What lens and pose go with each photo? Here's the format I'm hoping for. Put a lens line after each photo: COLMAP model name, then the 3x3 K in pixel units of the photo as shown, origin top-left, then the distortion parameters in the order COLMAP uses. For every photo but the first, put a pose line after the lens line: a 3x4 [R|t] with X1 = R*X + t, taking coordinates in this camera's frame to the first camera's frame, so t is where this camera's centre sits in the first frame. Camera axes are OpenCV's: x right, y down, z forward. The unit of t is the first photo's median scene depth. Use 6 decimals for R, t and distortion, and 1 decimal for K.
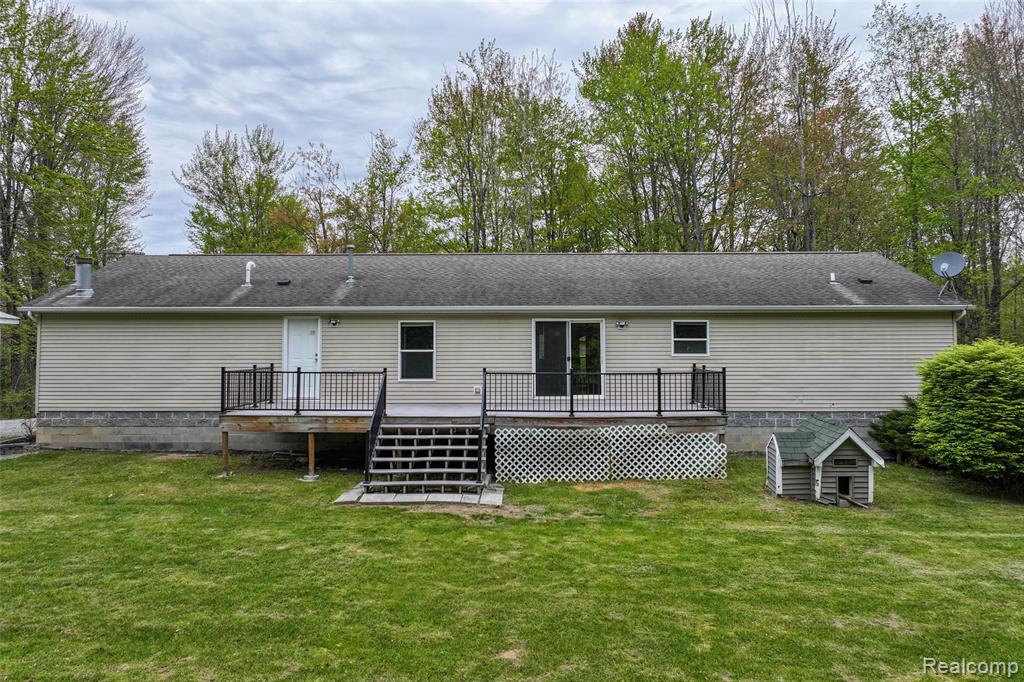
lens RADIAL K [[718.6, 0, 512.1], [0, 718.6, 322.8], [0, 0, 1]] dist [0.015696, -0.002885]
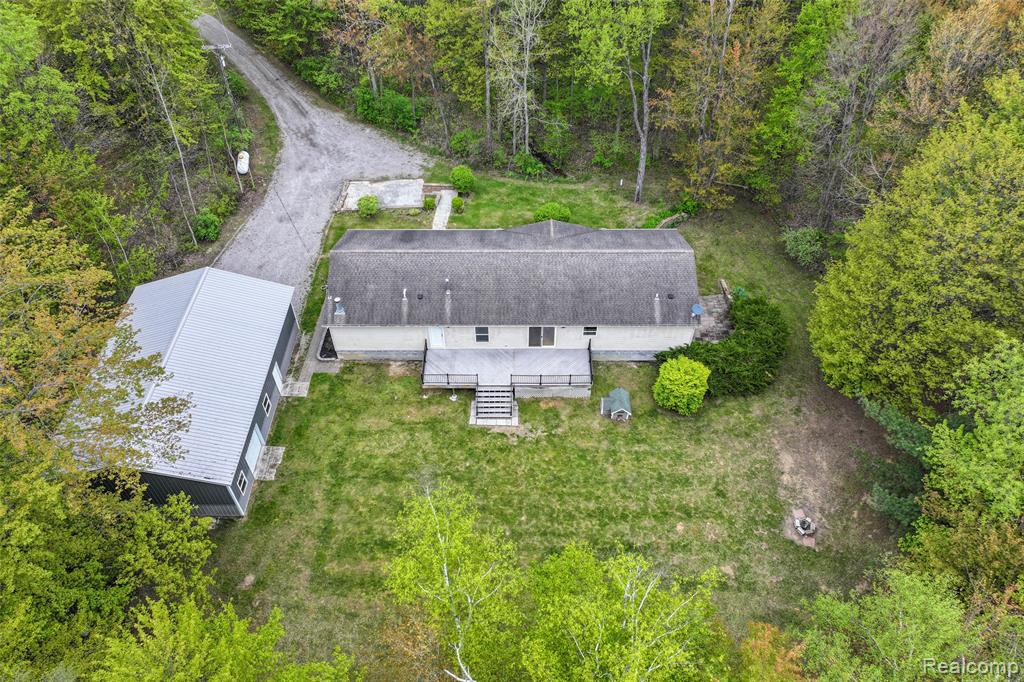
lens RADIAL K [[718.2, 0, 512.0], [0, 718.2, 341.0], [0, 0, 1]] dist [0.010279, 0.002833]
pose [[0.999900, -0.011453, 0.008281, -0.048475], [0.001270, 0.656385, 0.754425, -1.865652], [-0.014076, -0.754339, 0.656334, -0.682521]]
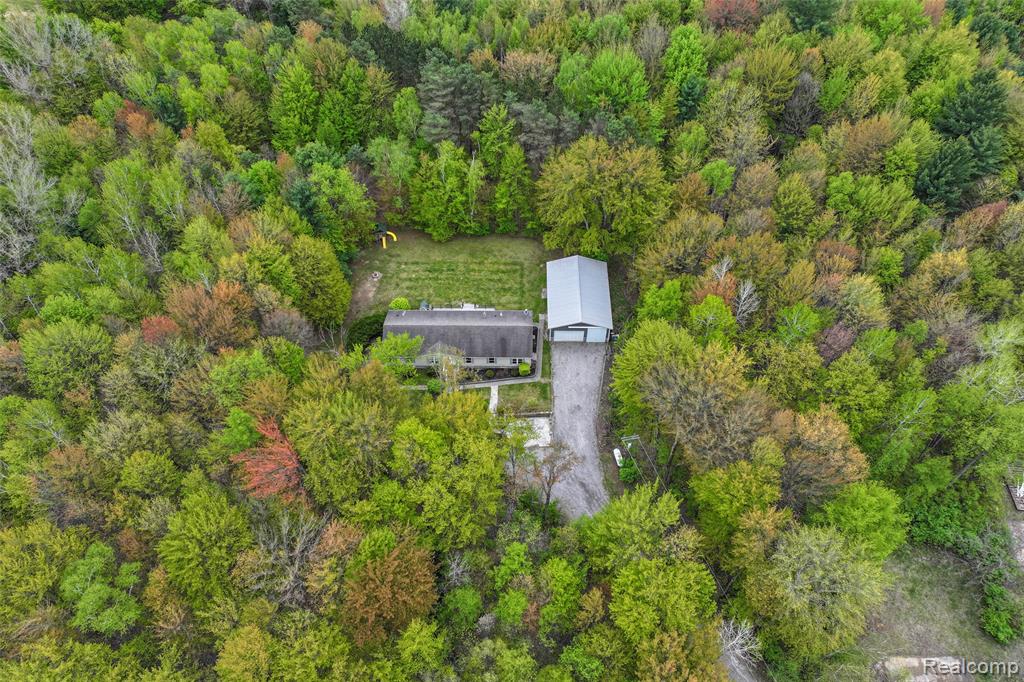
lens RADIAL K [[718.2, 0, 512.0], [0, 718.2, 341.0], [0, 0, 1]] dist [0.010279, 0.002833]
pose [[-0.999977, 0.004895, -0.004758, -0.465312], [-0.000285, 0.666500, 0.745505, -4.733988], [0.006820, 0.745489, -0.666483, 5.578961]]
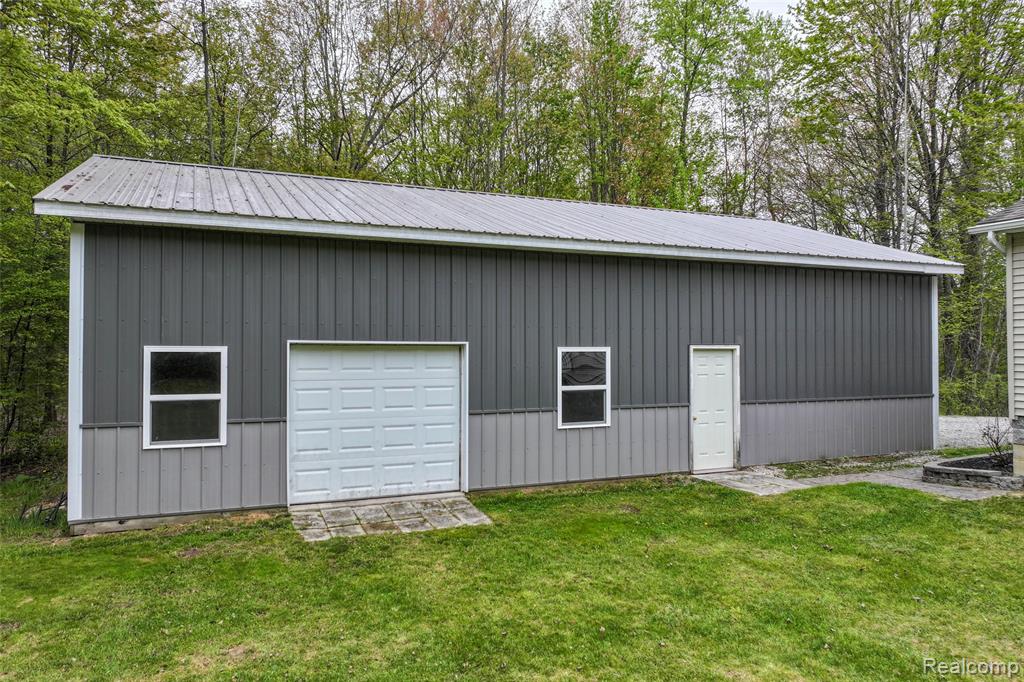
lens RADIAL K [[718.2, 0, 512.0], [0, 718.2, 341.0], [0, 0, 1]] dist [0.010279, 0.002833]
pose [[0.422129, -0.012311, -0.906452, -0.330889], [0.041309, 0.999130, 0.005667, 0.048989], [0.905594, -0.039837, 0.422270, 0.443105]]
